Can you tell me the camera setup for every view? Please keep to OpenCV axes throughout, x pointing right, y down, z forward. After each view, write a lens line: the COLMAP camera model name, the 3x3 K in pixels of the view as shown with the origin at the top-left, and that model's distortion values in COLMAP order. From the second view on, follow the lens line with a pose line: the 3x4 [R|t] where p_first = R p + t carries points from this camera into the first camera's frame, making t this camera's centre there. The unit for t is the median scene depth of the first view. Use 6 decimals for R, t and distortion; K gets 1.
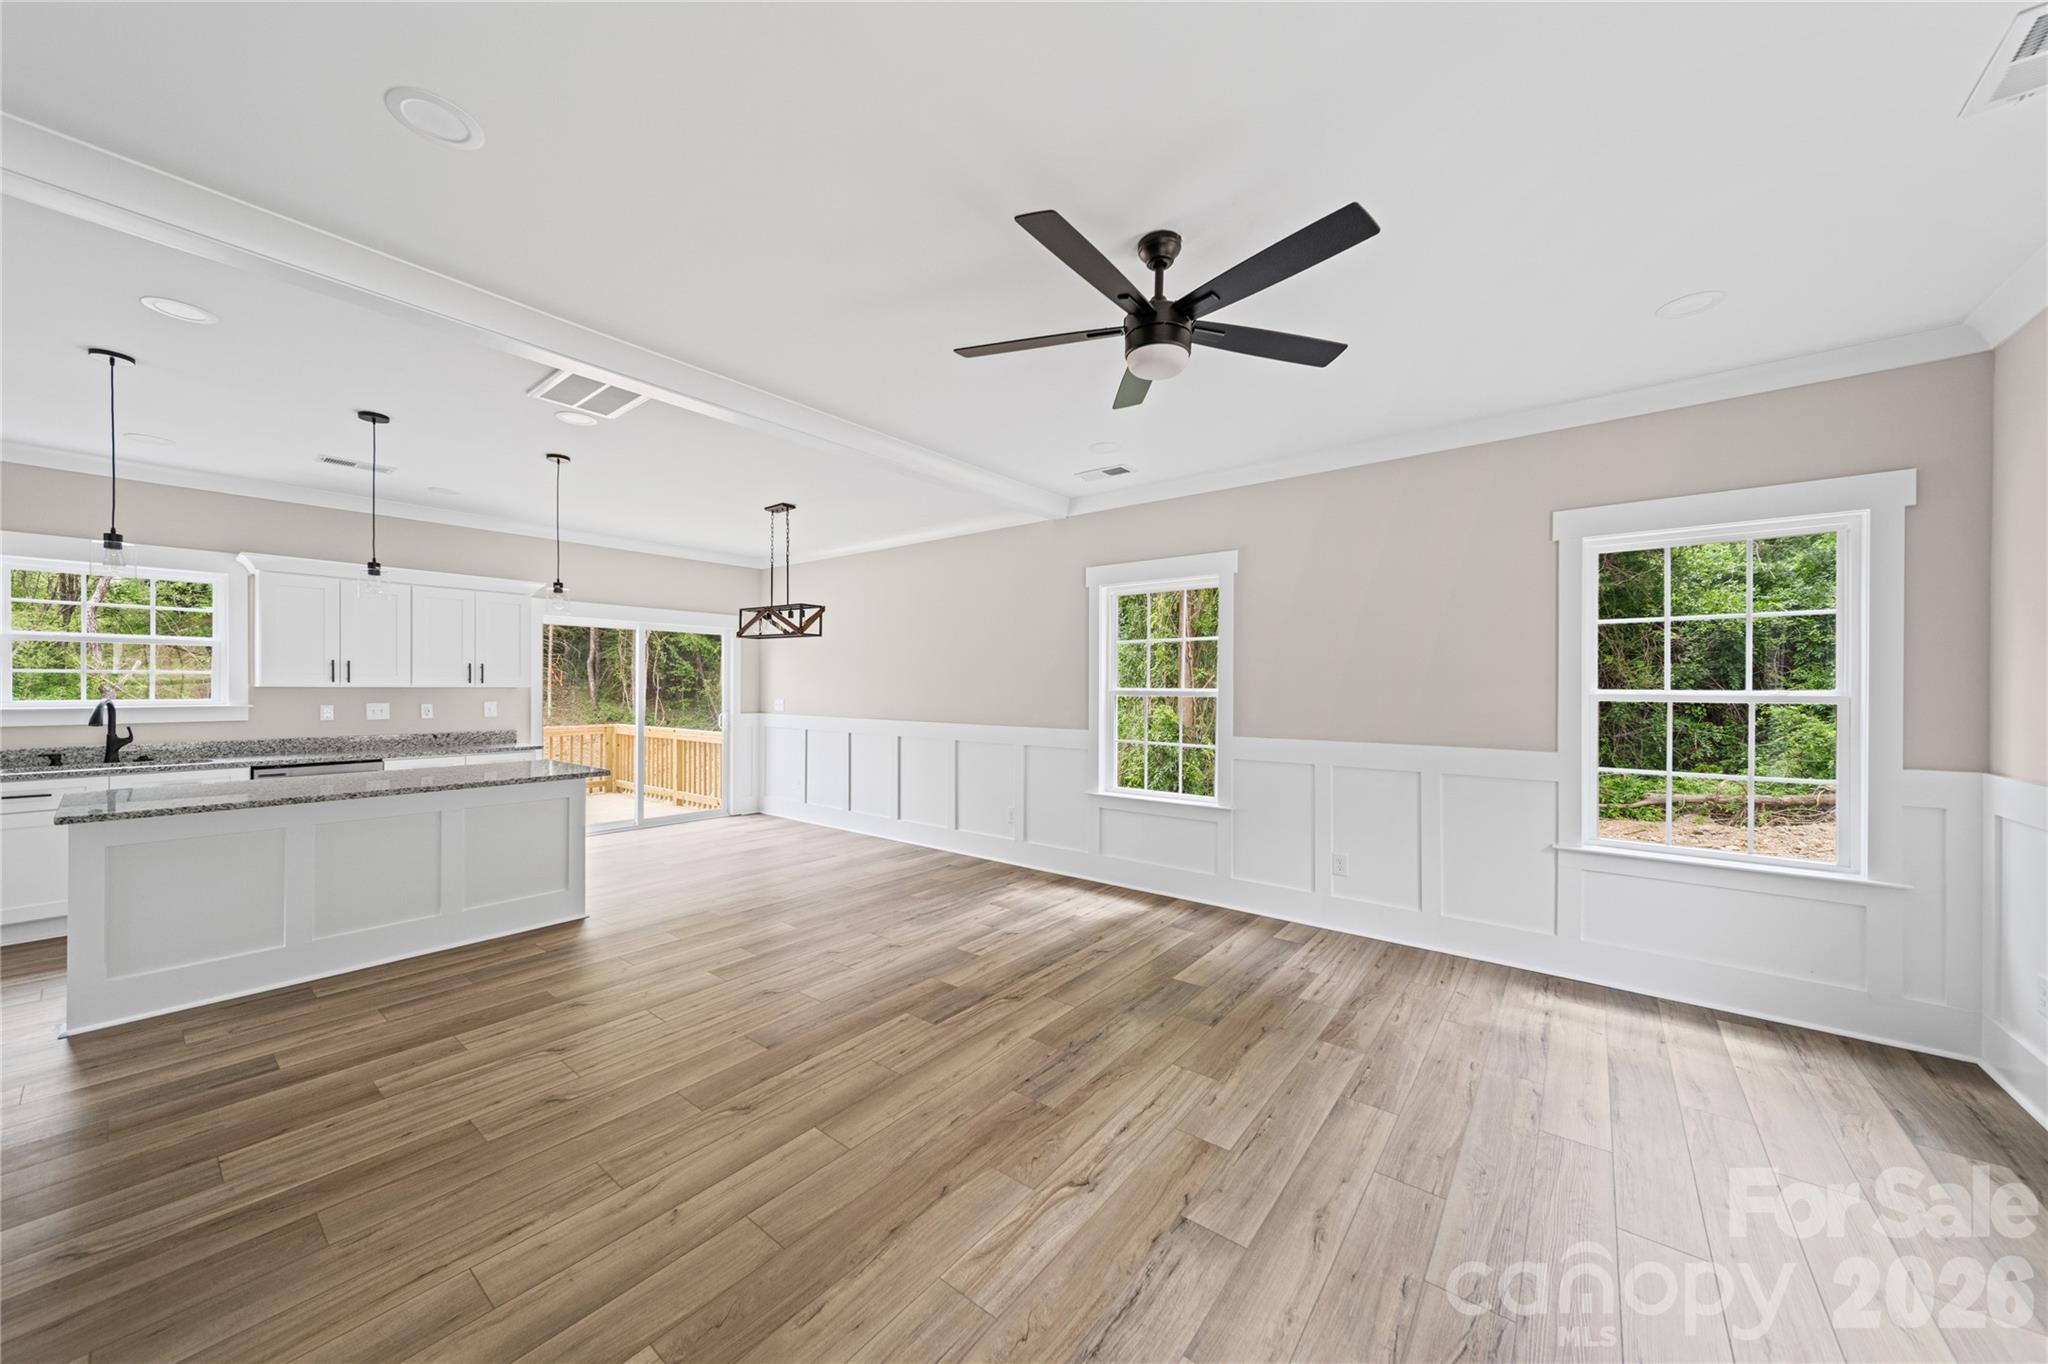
lens RADIAL K [[719.6, 0, 1024.0], [0, 719.6, 682.0], [0, 0, 1]] dist [0.000748, 0.000107]
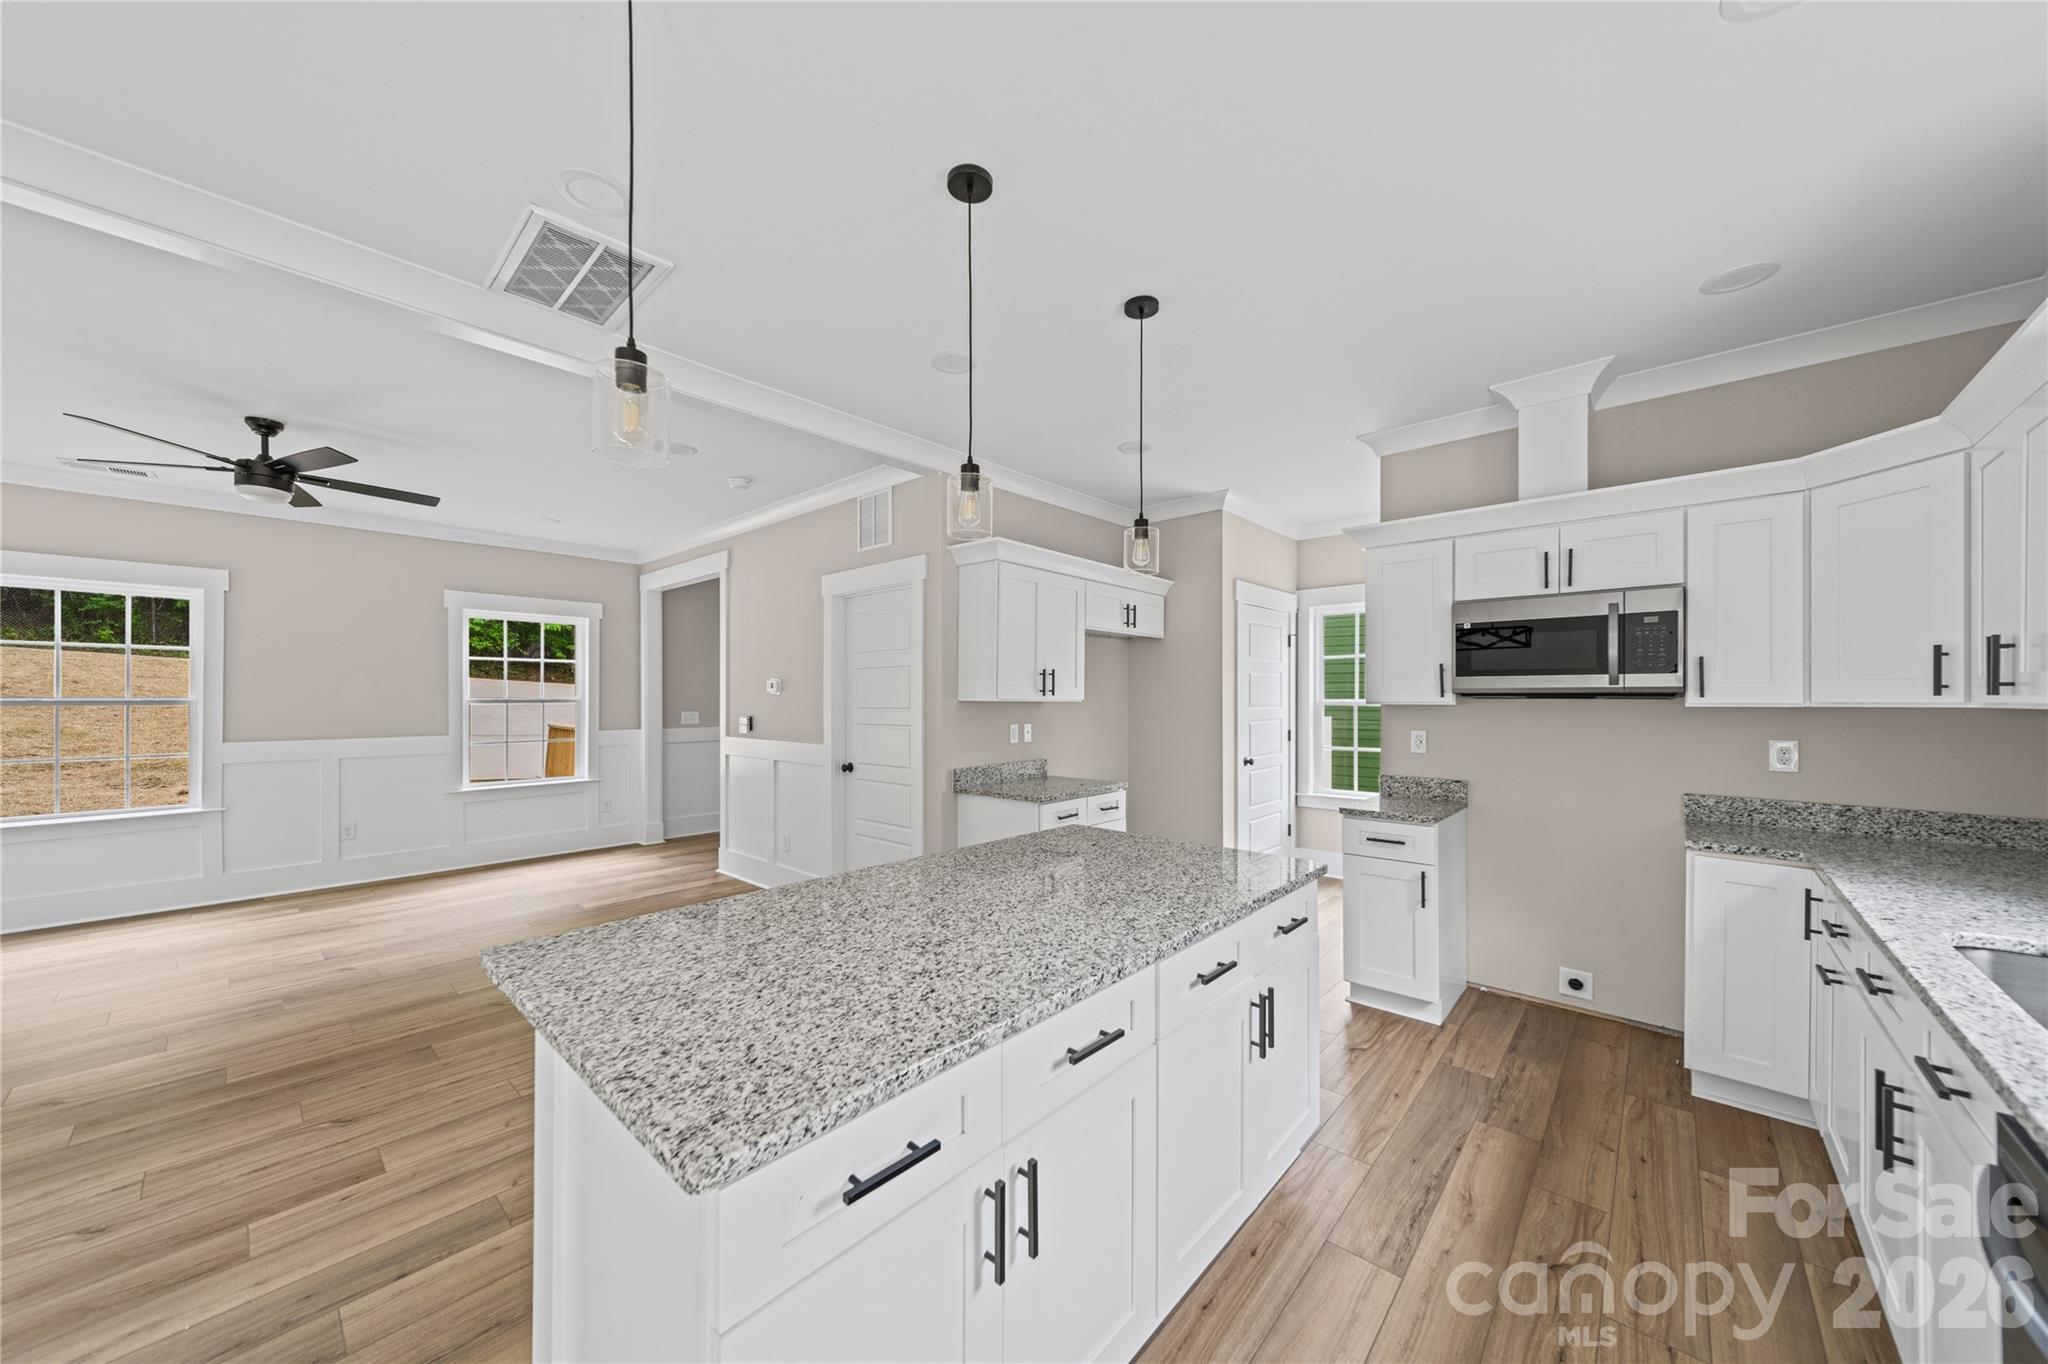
lens RADIAL K [[719.6, 0, 1024.0], [0, 719.6, 682.0], [0, 0, 1]] dist [0.000748, 0.000107]
pose [[-0.997414, -0.002885, 0.071817, -1.453418], [-0.004331, 0.999791, -0.019997, 0.004767], [-0.071744, -0.020257, -0.997217, 2.253037]]
